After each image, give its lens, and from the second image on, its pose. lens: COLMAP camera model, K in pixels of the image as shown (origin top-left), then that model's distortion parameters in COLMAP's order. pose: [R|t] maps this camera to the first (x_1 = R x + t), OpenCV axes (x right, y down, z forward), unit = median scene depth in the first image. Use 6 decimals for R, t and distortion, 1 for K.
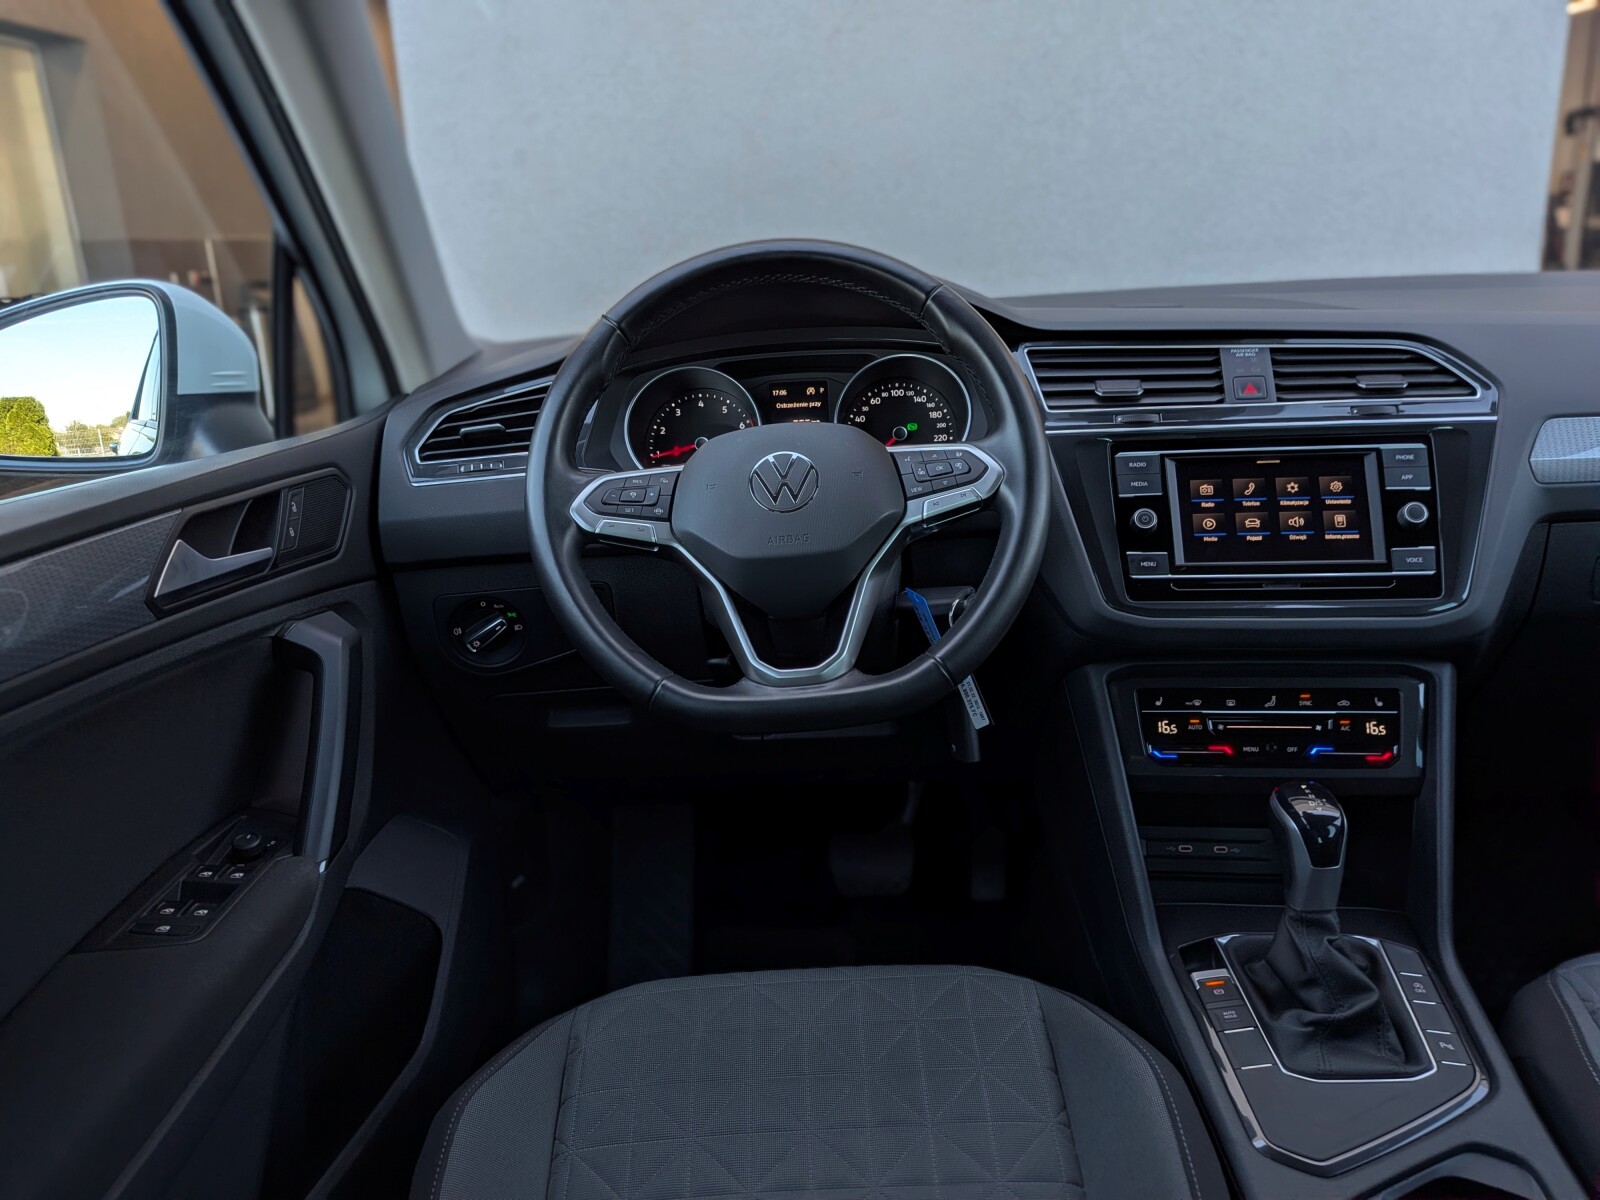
lens RADIAL K [[1167.1, 0, 789.3], [0, 1167.1, 594.5], [0, 0, 1]] dist [0.065589, -0.127845]
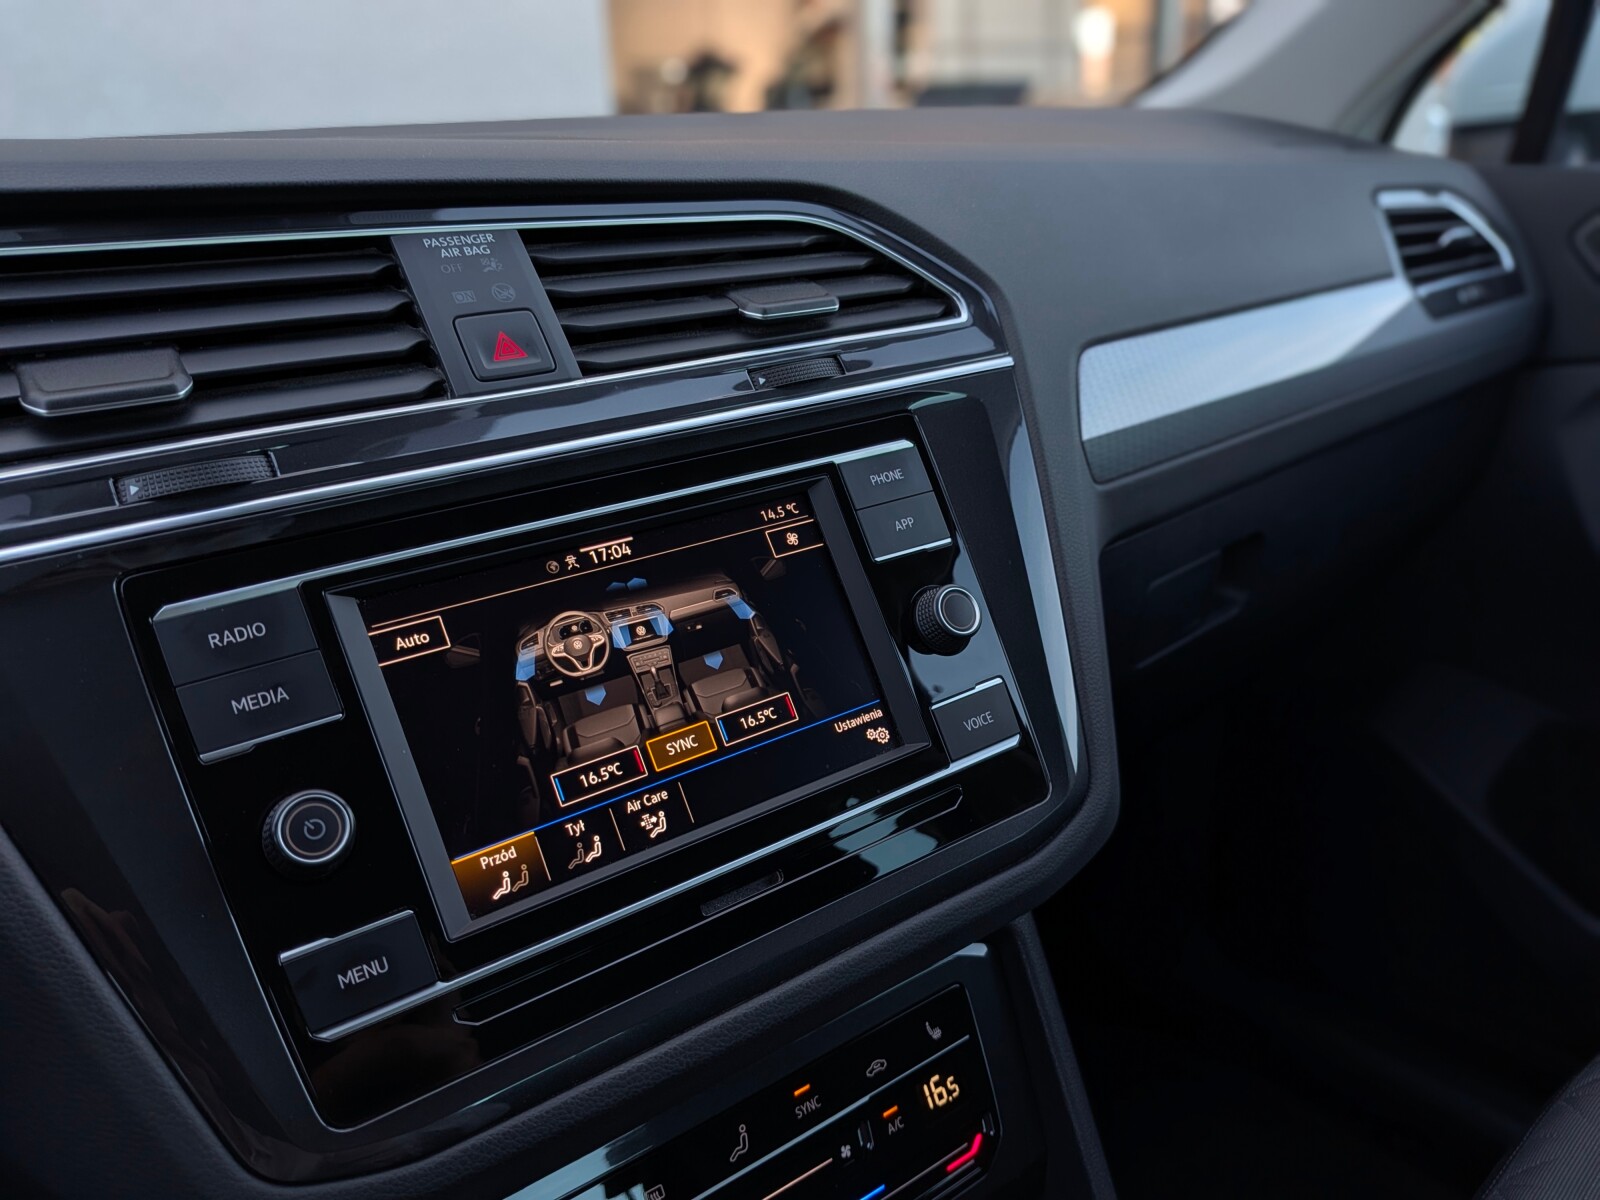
lens RADIAL K [[1167.1, 0, 771.5], [0, 1167.1, 596.1], [0, 0, 1]] dist [0.065589, -0.127845]
pose [[0.740586, -0.227357, 0.632330, 0.212631], [0.197525, 0.973104, 0.118542, -0.129420], [-0.642274, 0.037110, 0.765576, 0.689393]]
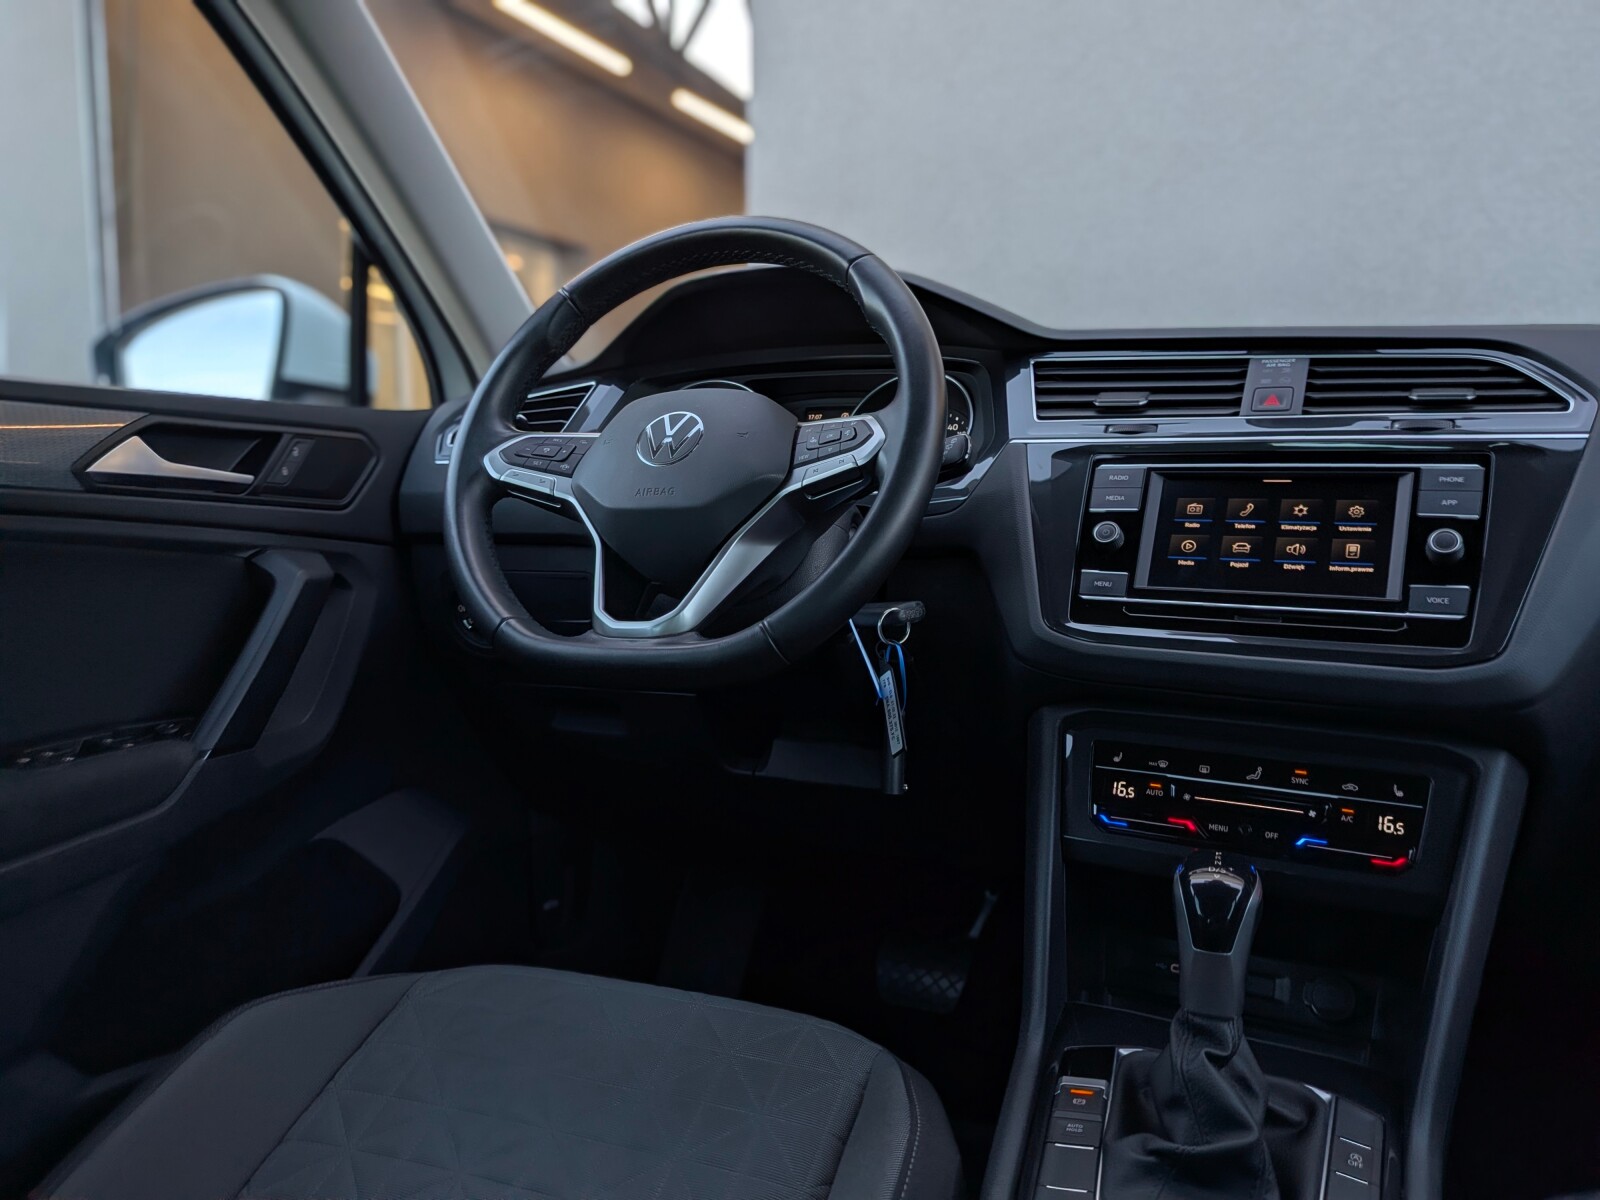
lens RADIAL K [[1167.1, 0, 786.6], [0, 1167.1, 599.8], [0, 0, 1]] dist [0.065589, -0.127845]
pose [[0.930149, 0.094904, -0.354706, 0.386485], [-0.152019, 0.978873, -0.136737, 0.133115], [0.334235, 0.181108, 0.924925, 0.137575]]
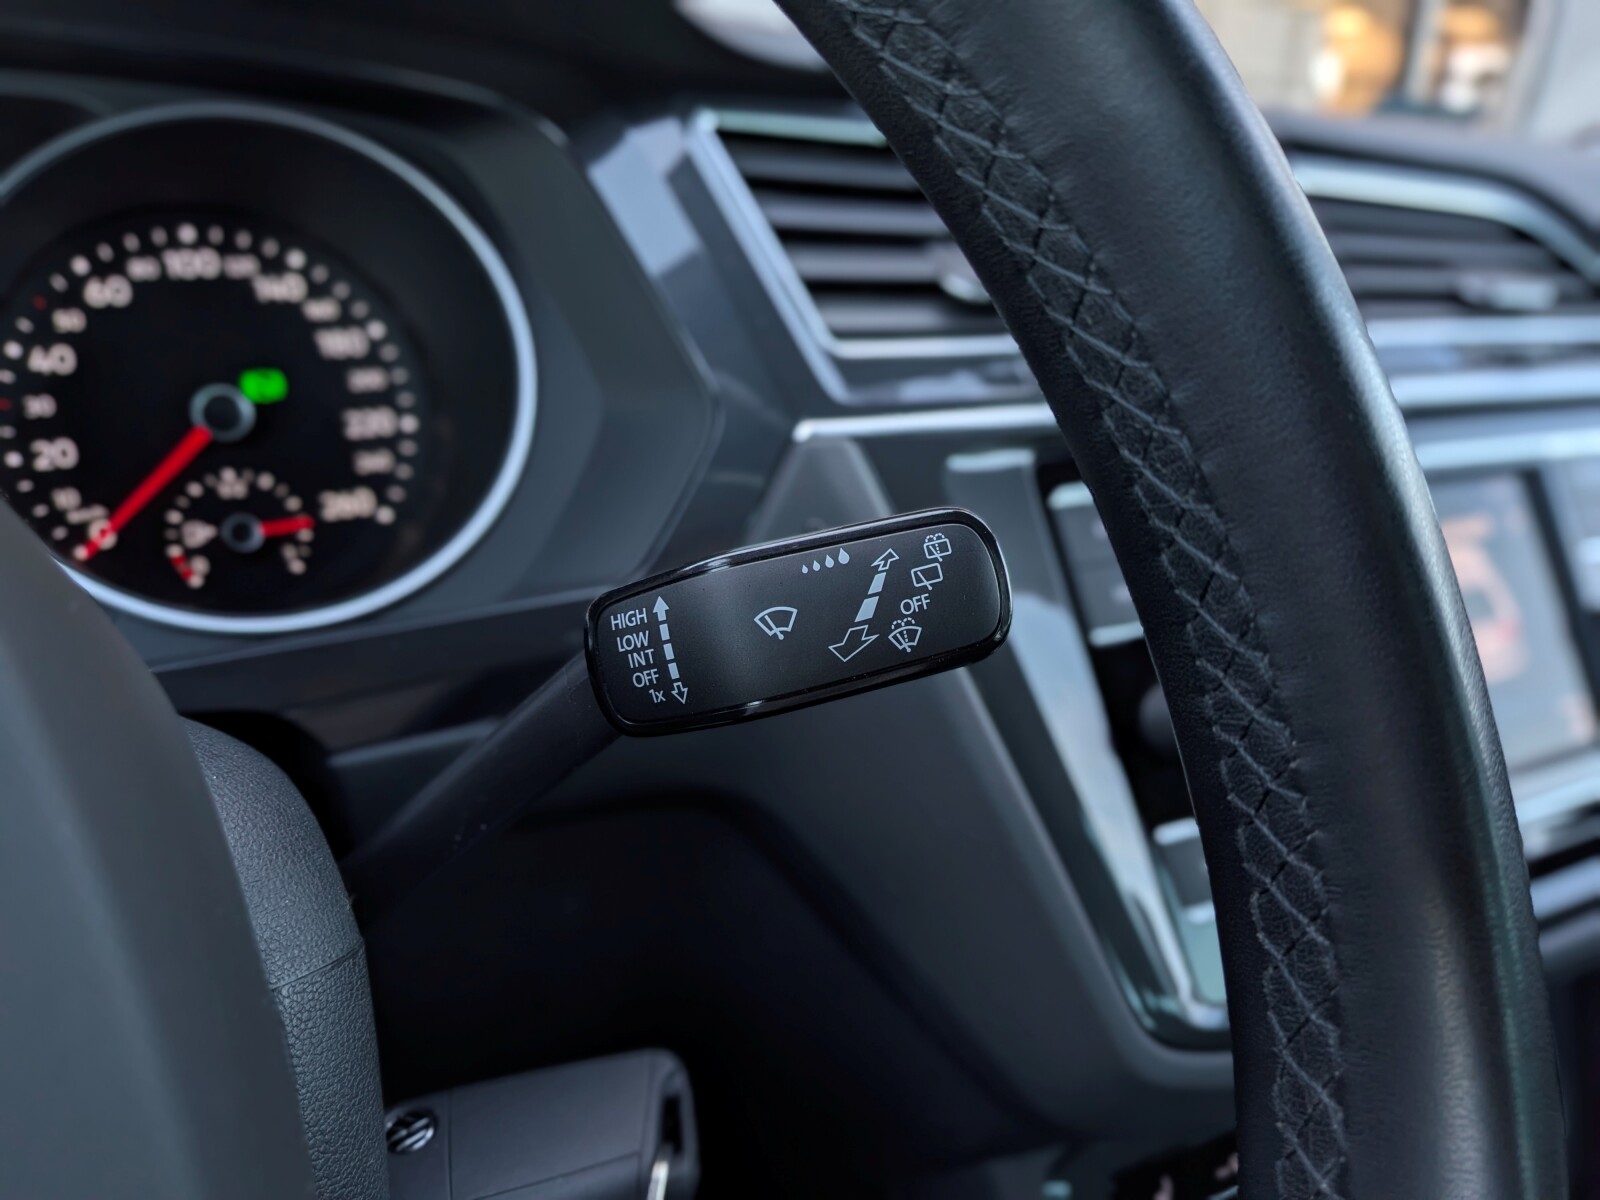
lens RADIAL K [[1195.8, 0, 800.6], [0, 1195.8, 617.5], [0, 0, 1]] dist [-0.025426, -0.032717]
pose [[0.810471, -0.126555, 0.571944, 0.044919], [0.068341, 0.990144, 0.122249, -0.131790], [-0.581778, -0.059992, 0.811132, 0.792666]]
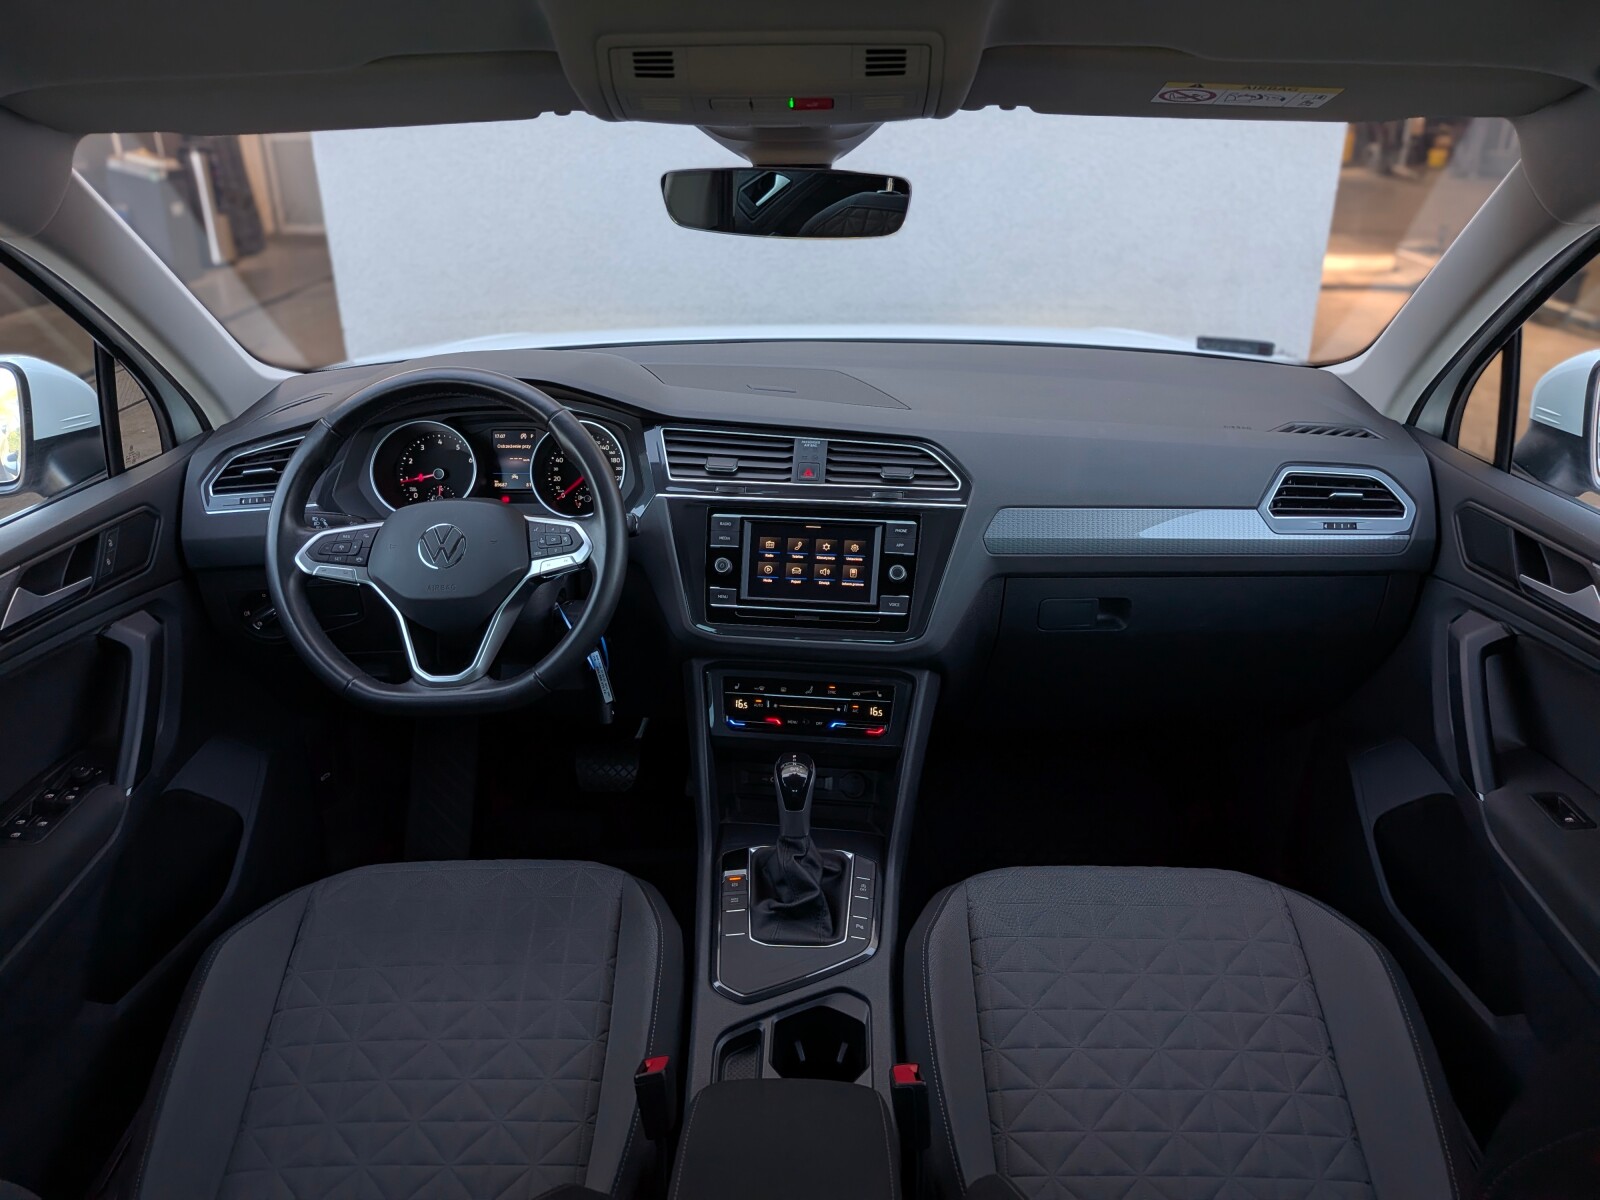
lens RADIAL K [[1167.1, 0, 799.7], [0, 1167.1, 589.6], [0, 0, 1]] dist [0.065589, -0.127845]
pose [[0.998754, 0.038759, 0.031449, 0.347745], [-0.042636, 0.990094, 0.133778, -0.225587], [-0.025952, -0.134952, 0.990512, -0.415364]]
